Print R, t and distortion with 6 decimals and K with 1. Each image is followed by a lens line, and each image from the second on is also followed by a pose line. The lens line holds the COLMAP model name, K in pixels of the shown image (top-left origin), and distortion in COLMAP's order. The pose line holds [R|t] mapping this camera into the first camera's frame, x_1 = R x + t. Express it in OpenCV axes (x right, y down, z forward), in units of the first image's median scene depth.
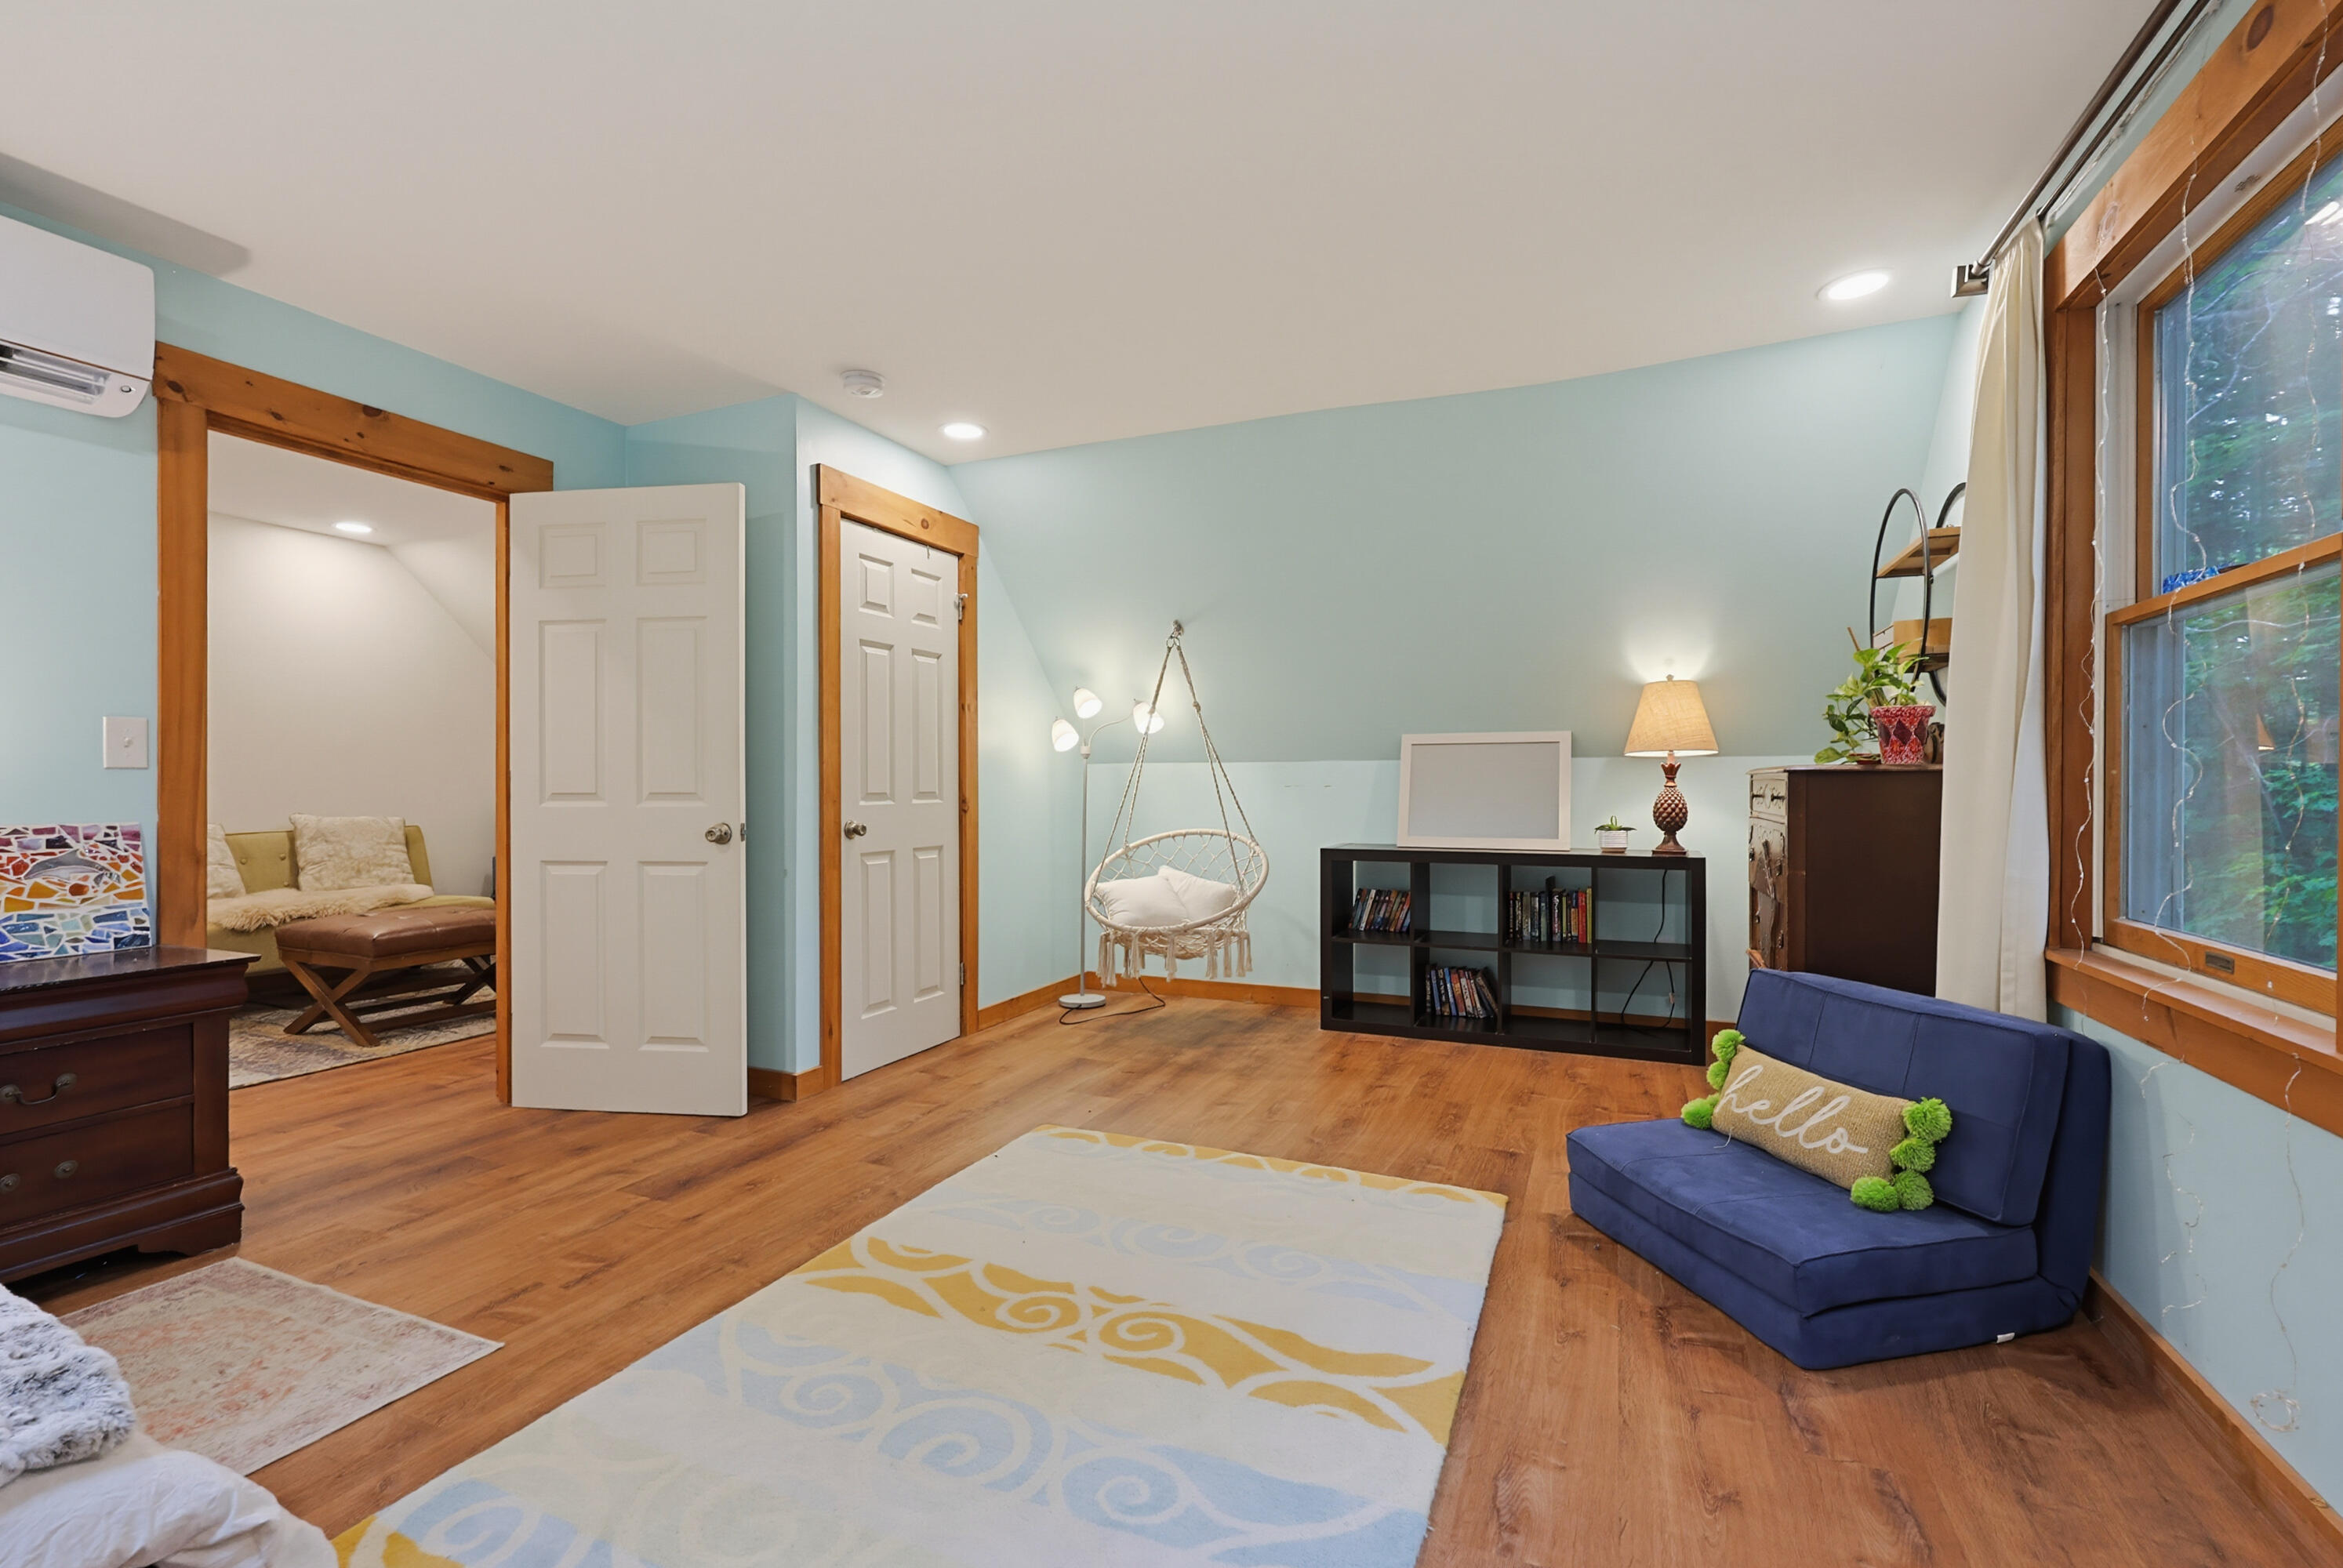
lens RADIAL K [[999.0, 0, 1175.4], [0, 999.0, 789.0], [0, 0, 1]] dist [-0.002944, -0.000136]
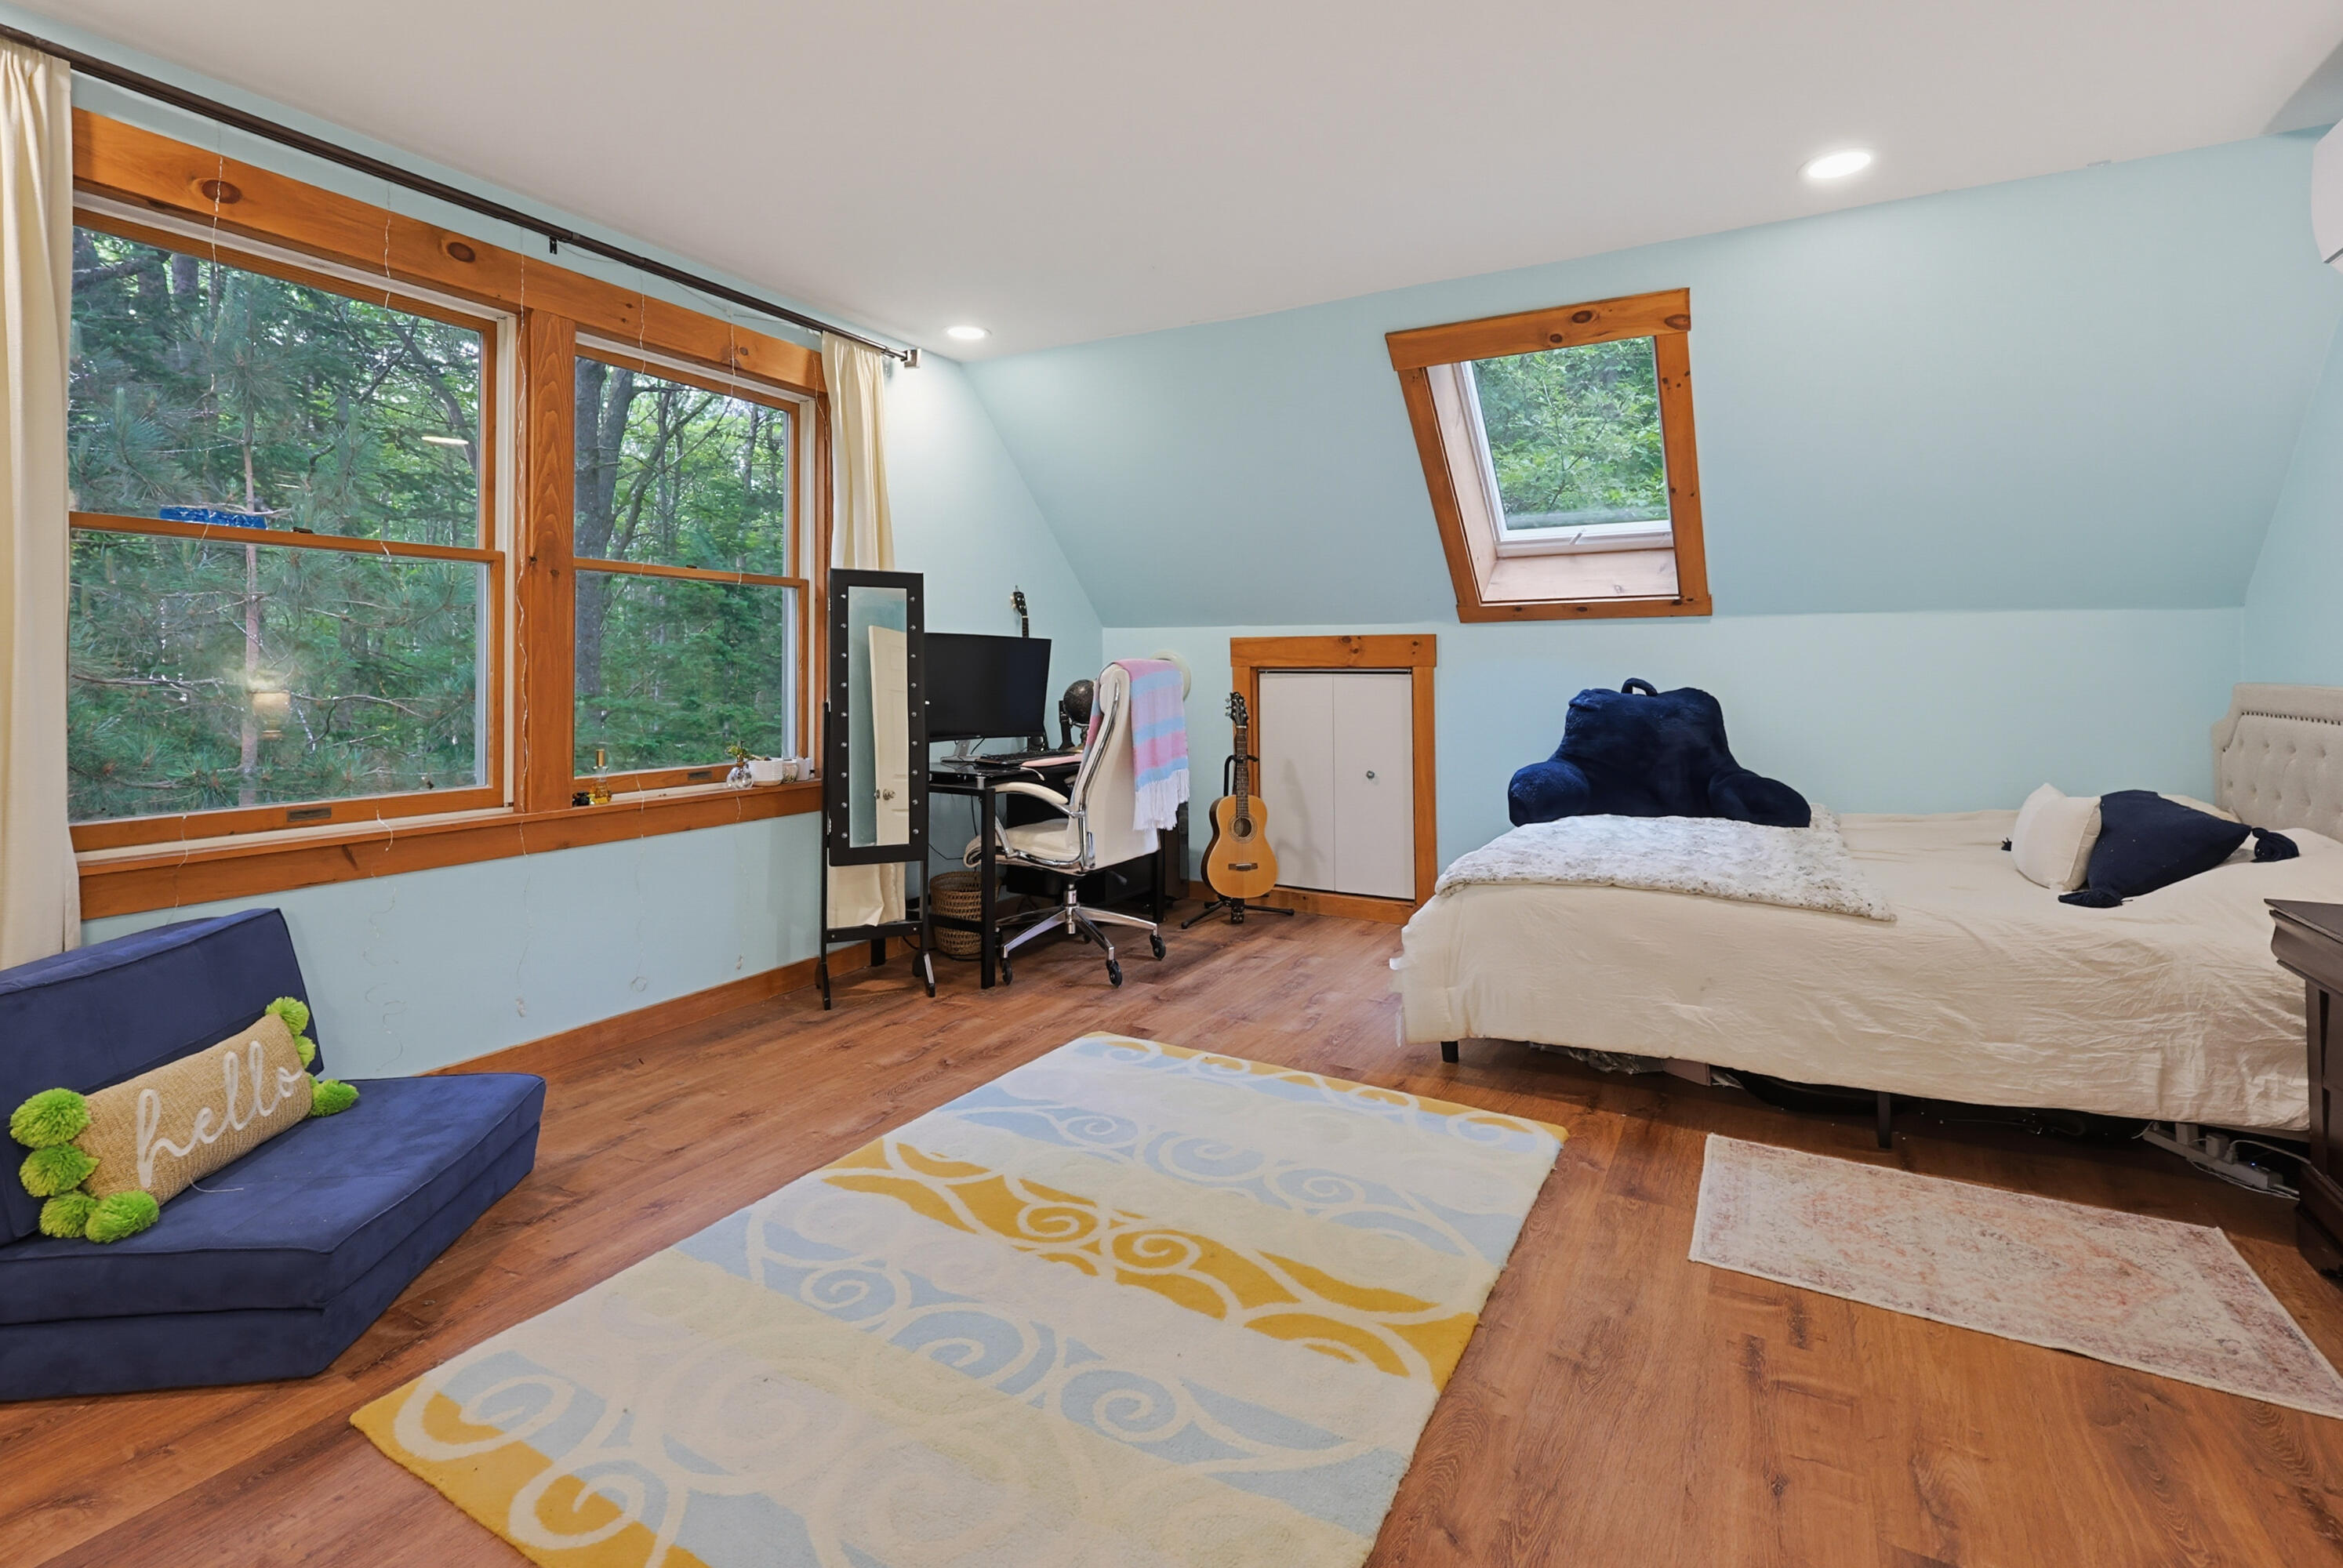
lens RADIAL K [[999.0, 0, 1175.4], [0, 999.0, 789.0], [0, 0, 1]] dist [-0.002944, -0.000136]
pose [[-0.994677, -0.016176, 0.101764, -0.243269], [-0.003705, 0.992577, 0.121562, -0.026493], [-0.102975, 0.120538, -0.987353, 1.869324]]
